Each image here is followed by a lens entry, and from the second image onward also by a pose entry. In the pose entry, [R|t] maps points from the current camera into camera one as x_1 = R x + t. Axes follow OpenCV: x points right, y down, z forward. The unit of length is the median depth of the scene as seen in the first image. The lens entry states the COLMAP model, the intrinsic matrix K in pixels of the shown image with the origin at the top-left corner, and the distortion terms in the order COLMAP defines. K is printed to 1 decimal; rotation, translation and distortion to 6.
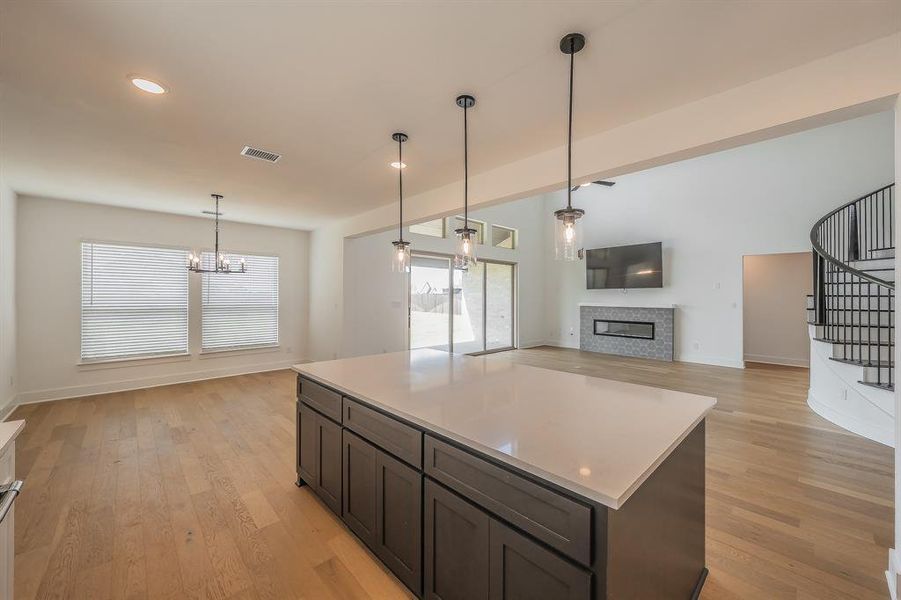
lens RADIAL K [[347.5, 0, 475.9], [0, 347.5, 296.5], [0, 0, 1]] dist [0.000788, -0.000098]
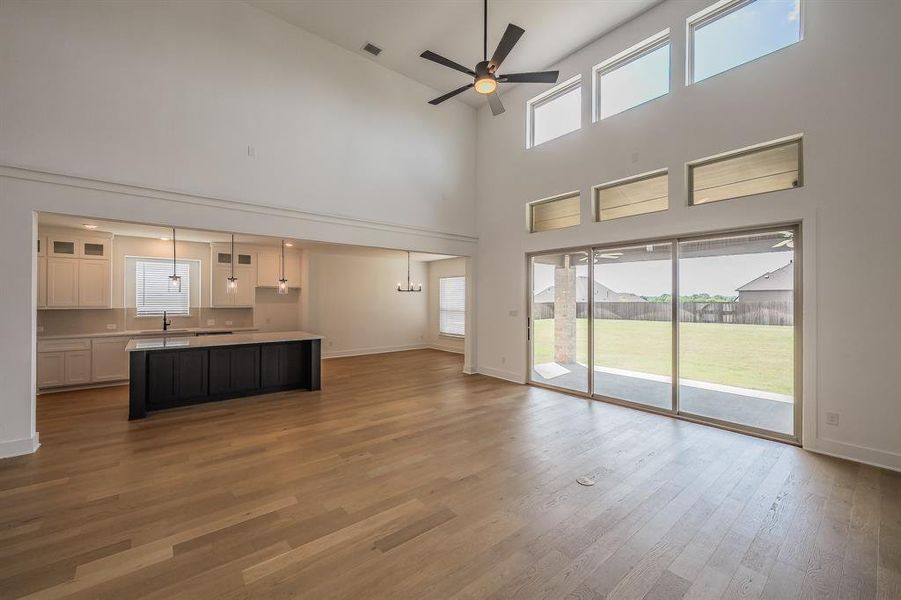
lens RADIAL K [[356.8, 0, 449.4], [0, 356.8, 297.7], [0, 0, 1]] dist [-0.000357, 0.000029]
pose [[-0.100127, -0.010697, -0.994917, 0.733858], [-0.001211, 0.999943, -0.010630, -0.008382], [0.994974, 0.000140, -0.100135, 0.874804]]
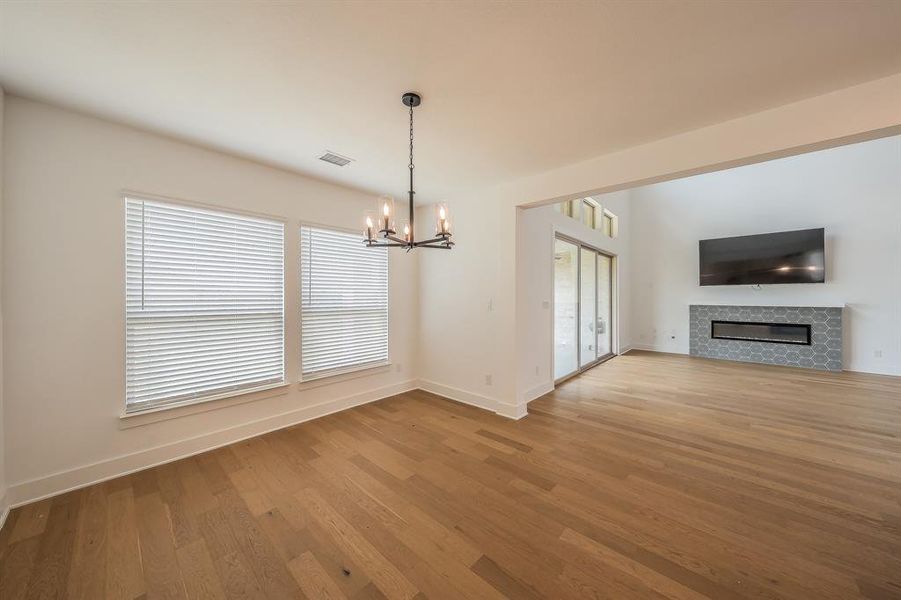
lens RADIAL K [[306.5, 0, 449.3], [0, 306.5, 296.7], [0, 0, 1]] dist [-0.001477, -0.000177]
pose [[0.999272, -0.003054, 0.038036, -0.435658], [0.002879, 0.999985, 0.004649, 0.001735], [-0.038049, -0.004537, 0.999266, 0.337188]]
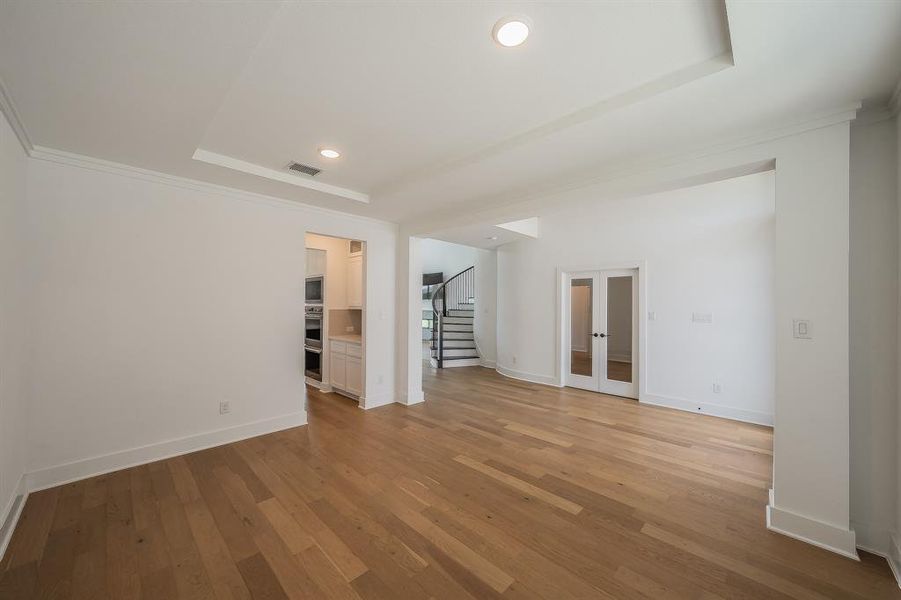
lens RADIAL K [[340.4, 0, 450.5], [0, 340.4, 300.0], [0, 0, 1]] dist [0.000639, 0.000037]
pose [[0.999874, 0.005901, 0.014738, 0.621871], [-0.005756, 0.999935, -0.009806, -0.001241], [-0.014795, 0.009720, 0.999843, -0.720121]]
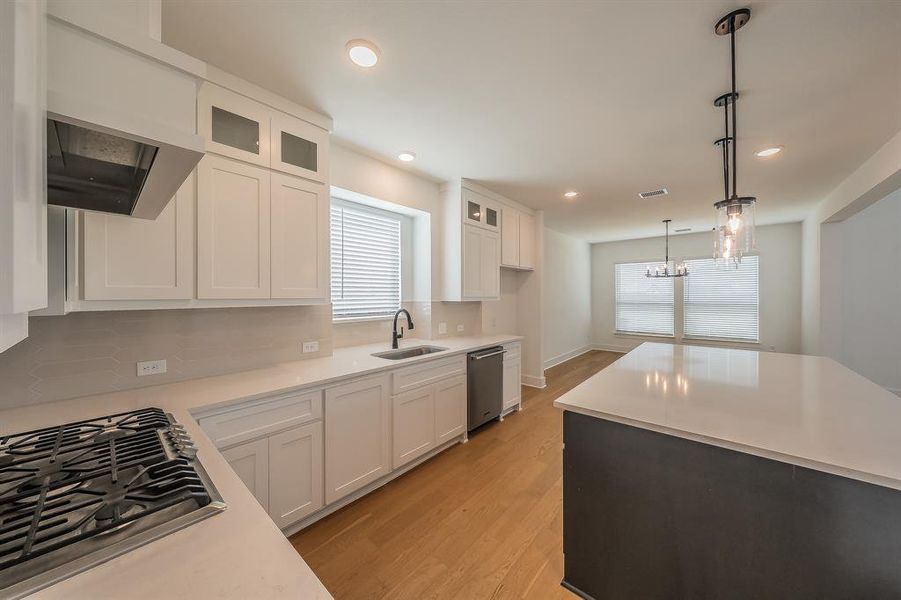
lens RADIAL K [[306.5, 0, 449.3], [0, 306.5, 296.7], [0, 0, 1]] dist [-0.001477, -0.000177]
pose [[0.053669, 0.003775, -0.998552, 0.252494], [0.002001, 0.999990, 0.003888, 0.000996], [0.998557, -0.002207, 0.053661, 0.051193]]
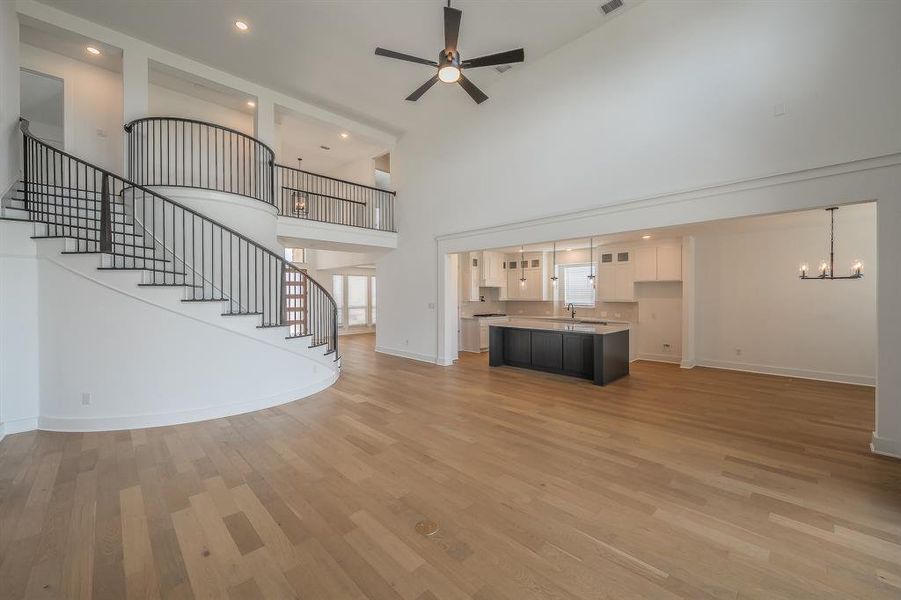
lens RADIAL K [[356.8, 0, 449.4], [0, 356.8, 297.7], [0, 0, 1]] dist [-0.000357, 0.000029]
pose [[-0.999837, 0.000052, 0.018072, 0.268589], [0.000182, 0.999974, 0.007193, -0.010939], [-0.018071, 0.007195, -0.999811, 1.320503]]
